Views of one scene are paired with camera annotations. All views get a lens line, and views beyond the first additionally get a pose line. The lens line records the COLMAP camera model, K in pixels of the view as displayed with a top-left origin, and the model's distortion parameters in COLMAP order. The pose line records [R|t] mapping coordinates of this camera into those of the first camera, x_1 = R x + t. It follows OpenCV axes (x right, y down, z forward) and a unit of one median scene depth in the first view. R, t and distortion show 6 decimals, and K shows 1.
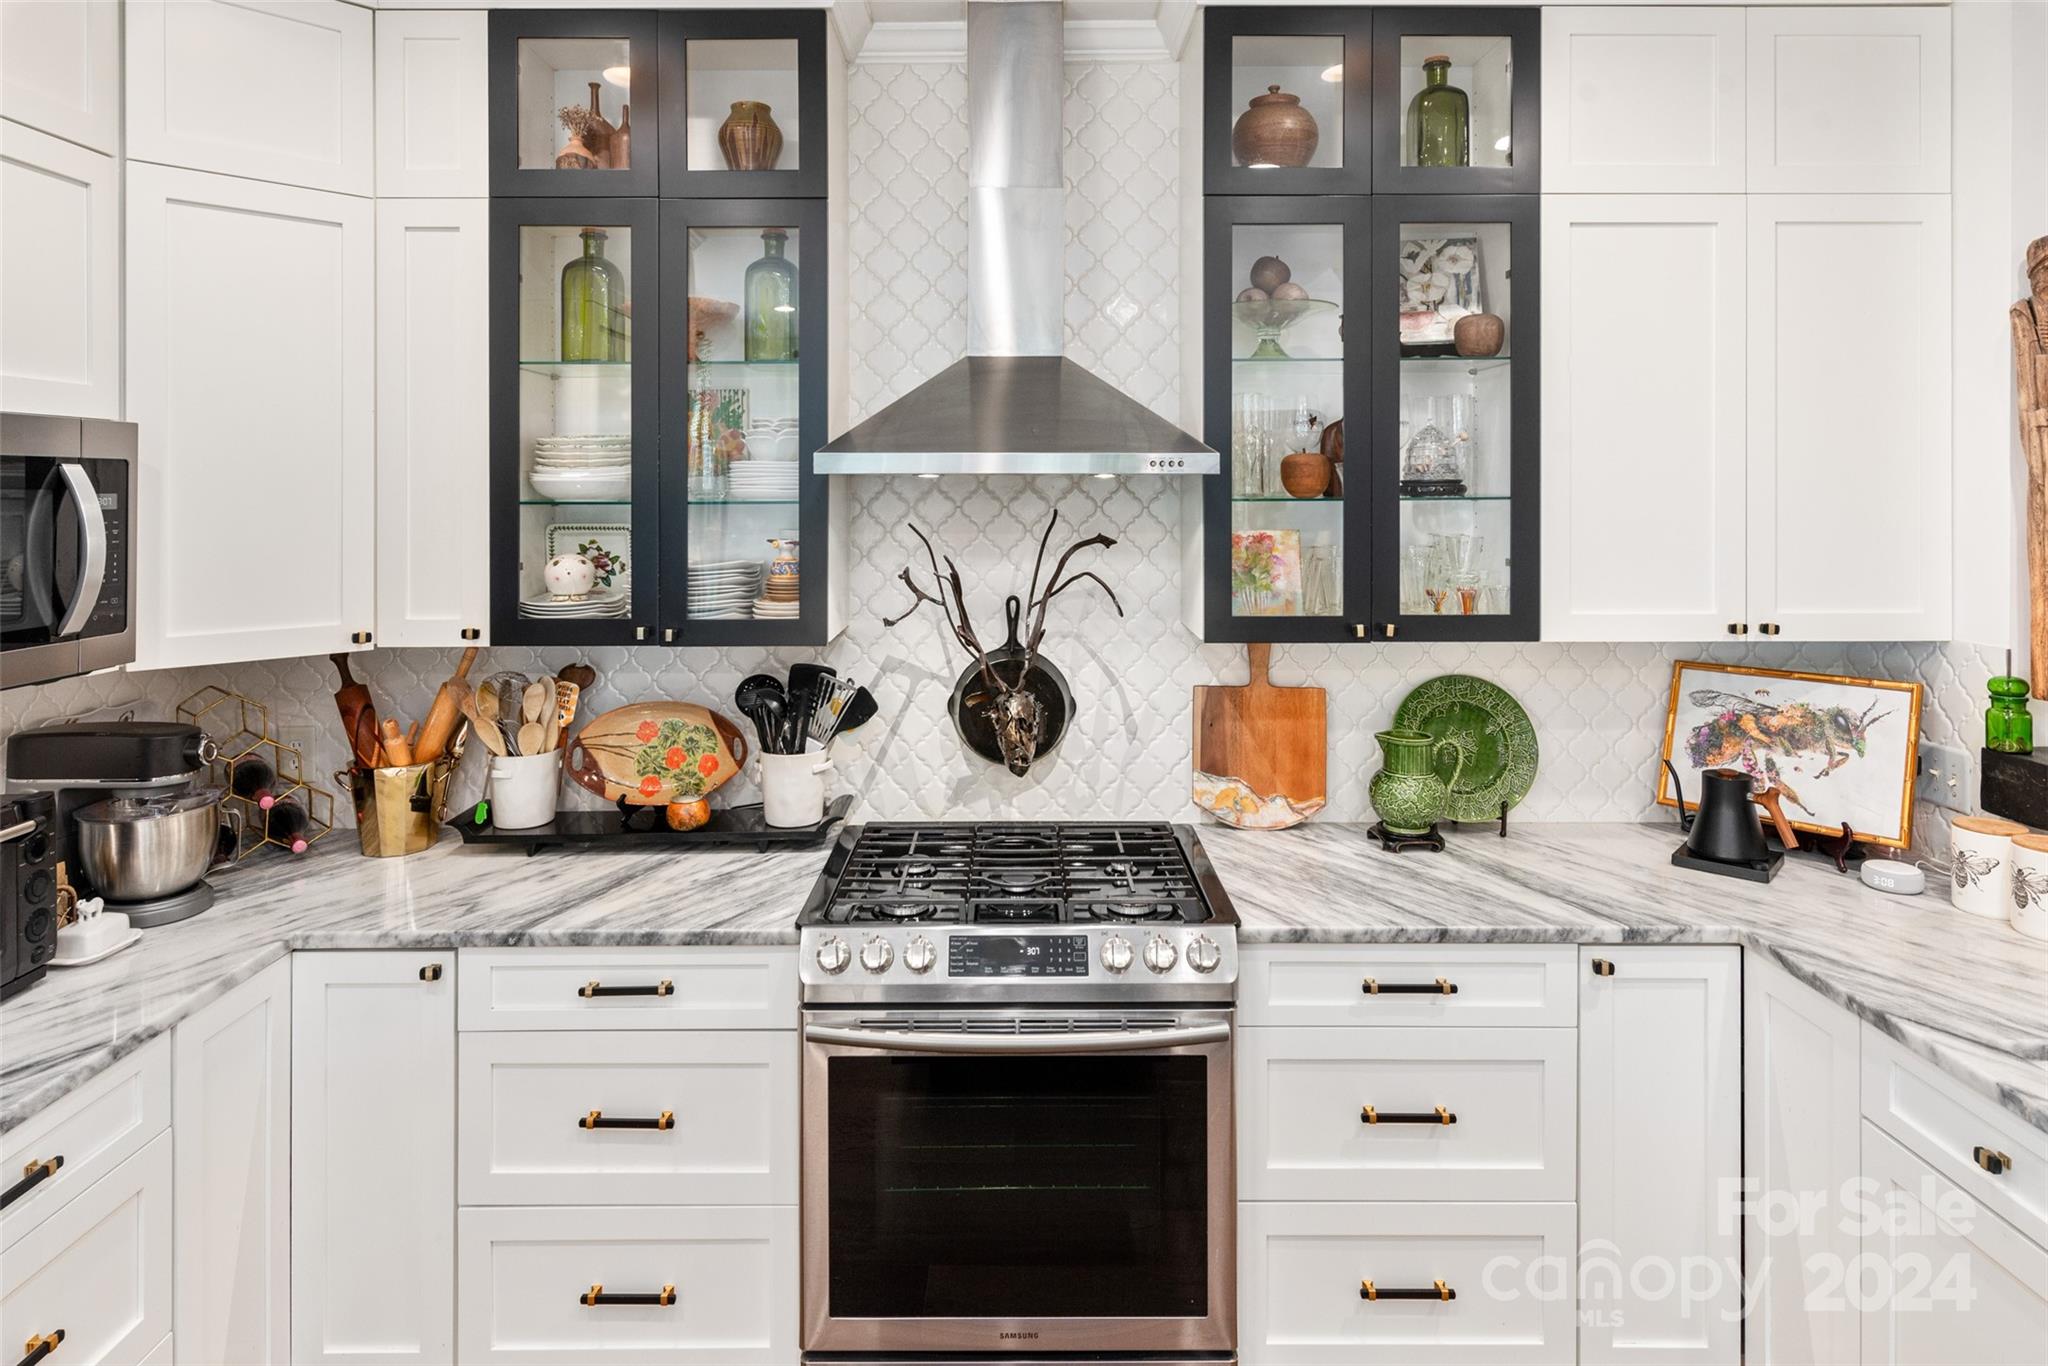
lens RADIAL K [[1106.1, 0, 974.5], [0, 1106.1, 497.6], [0, 0, 1]] dist [0.004436, -0.000533]
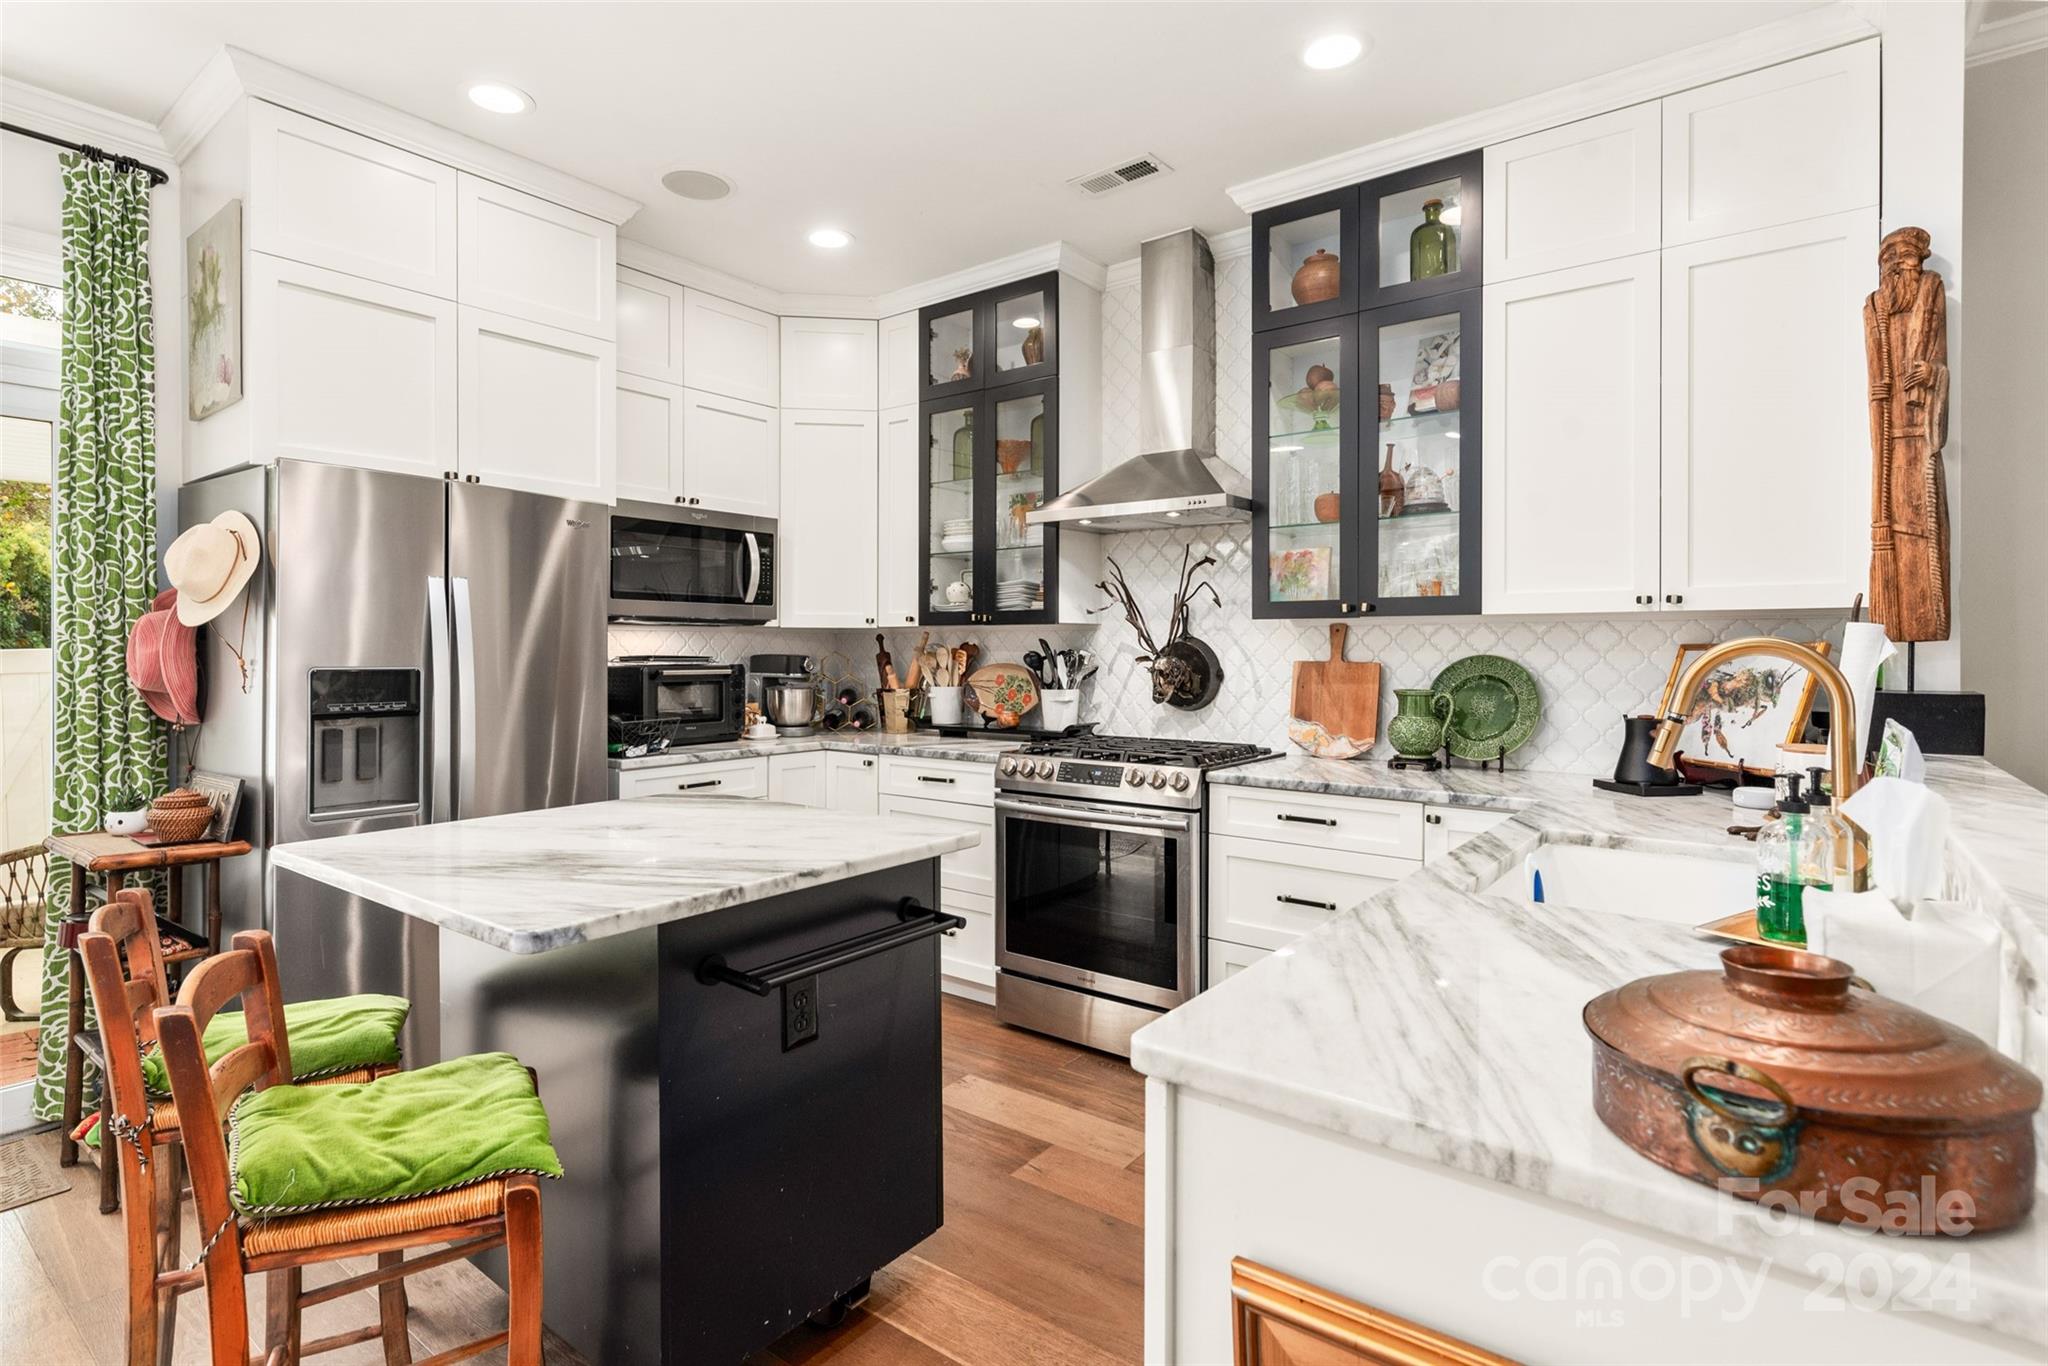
lens RADIAL K [[997.3, 0, 1014.1], [0, 997.3, 661.7], [0, 0, 1]] dist [0.004889, -0.000778]
pose [[0.790635, 0.011758, -0.612174, 0.795066], [-0.007250, 0.999925, 0.009843, 0.176690], [0.612244, -0.003344, 0.790661, -0.321406]]
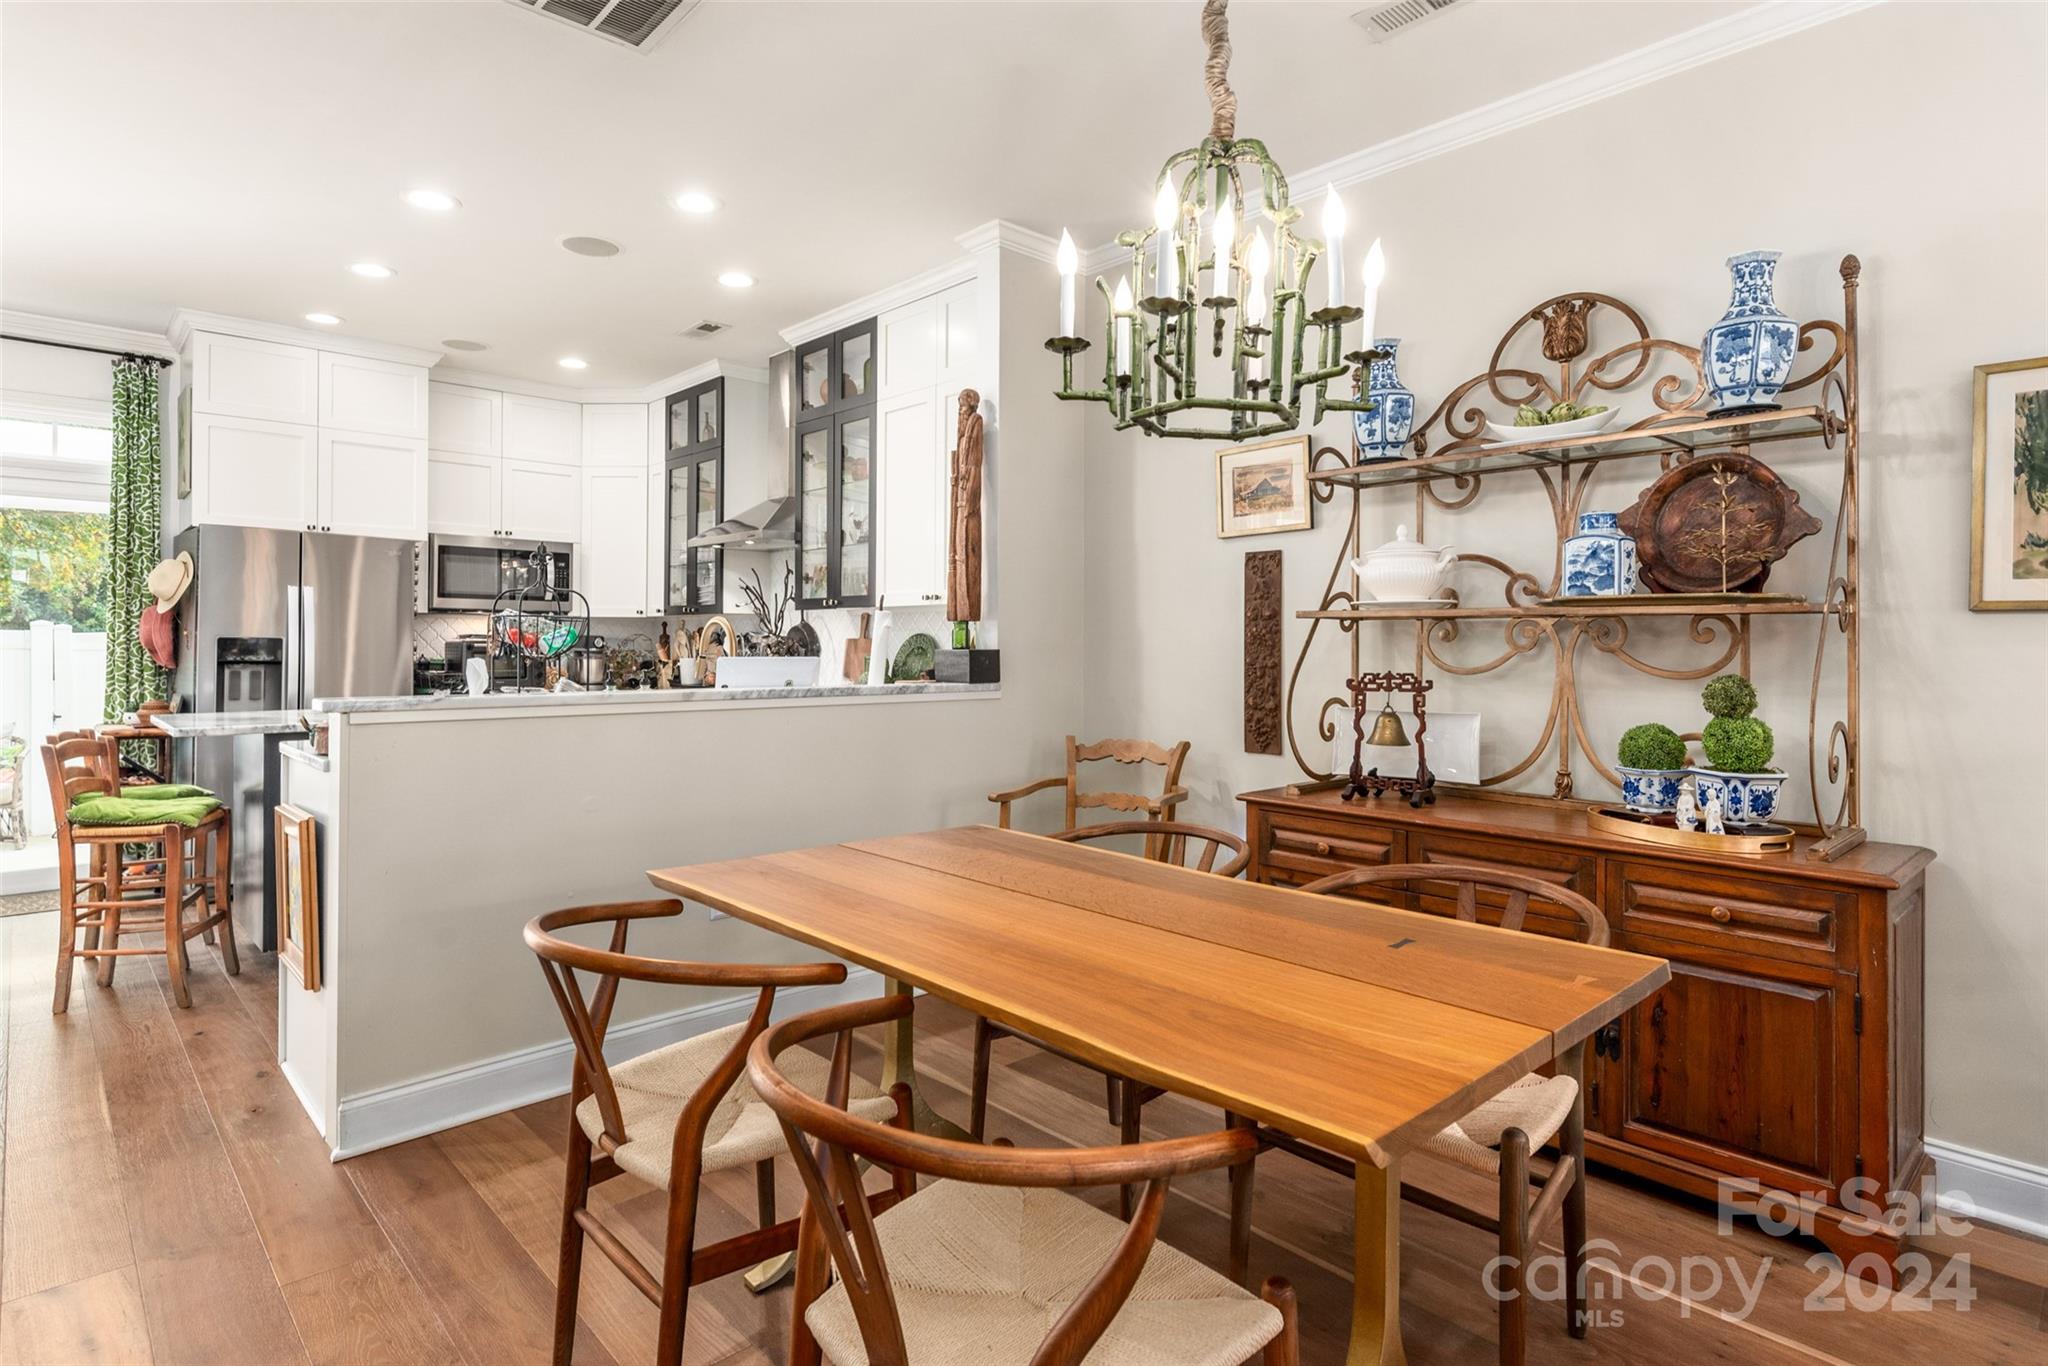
lens RADIAL K [[1051.3, 0, 1042.9], [0, 1051.3, 652.9], [0, 0, 1]] dist [-0.009281, 0.001049]
pose [[0.695594, 0.012020, -0.718335, 2.190893], [-0.012121, 0.999914, 0.004994, 0.203156], [0.718333, 0.005233, 0.695679, -0.201634]]
